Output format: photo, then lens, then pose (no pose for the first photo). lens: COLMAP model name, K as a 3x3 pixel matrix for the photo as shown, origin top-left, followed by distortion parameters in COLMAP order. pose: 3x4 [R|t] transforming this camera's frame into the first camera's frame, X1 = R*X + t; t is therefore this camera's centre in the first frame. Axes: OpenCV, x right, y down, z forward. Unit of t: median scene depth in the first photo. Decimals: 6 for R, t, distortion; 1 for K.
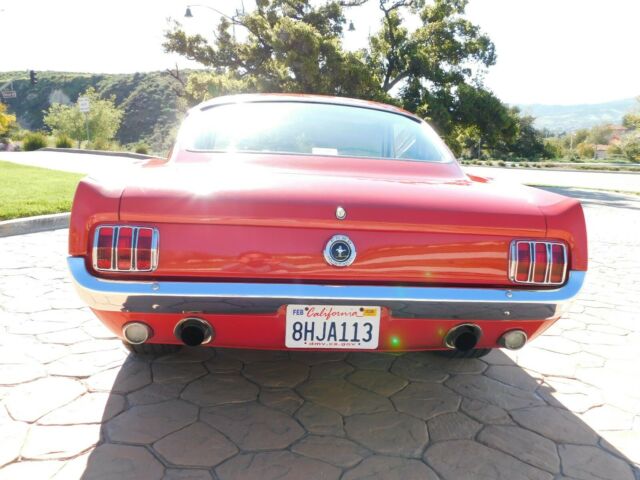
lens RADIAL K [[560.5, 0, 320.0], [0, 560.5, 240.0], [0, 0, 1]] dist [-0.001184, -0.000837]
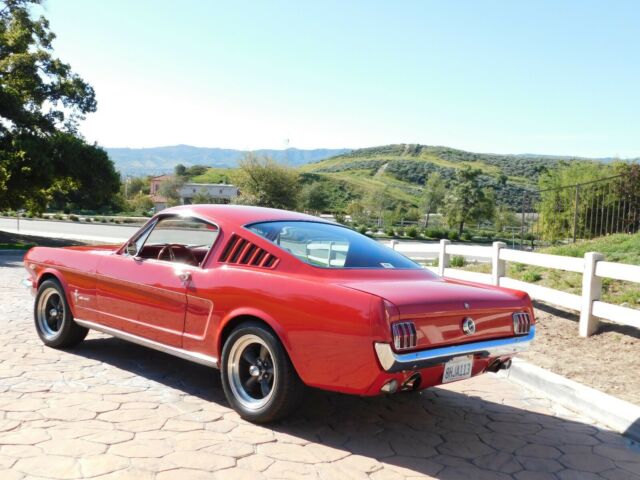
lens RADIAL K [[681.1, 0, 320.0], [0, 681.1, 240.0], [0, 0, 1]] dist [-0.001473, 0.012761]
pose [[0.750533, -0.007427, 0.660791, -0.127776], [0.069399, 0.995293, -0.067638, -0.010149], [-0.657179, 0.096623, 0.747516, -0.029201]]
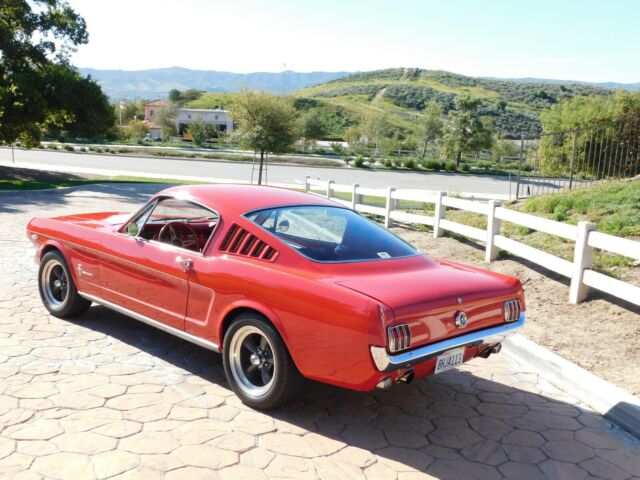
lens RADIAL K [[681.1, 0, 320.0], [0, 681.1, 240.0], [0, 0, 1]] dist [-0.001473, 0.012761]
pose [[0.747388, -0.078739, 0.659705, -0.130025], [0.065949, 0.996841, 0.044262, -0.027982], [-0.661106, 0.010426, 0.750220, -0.032953]]
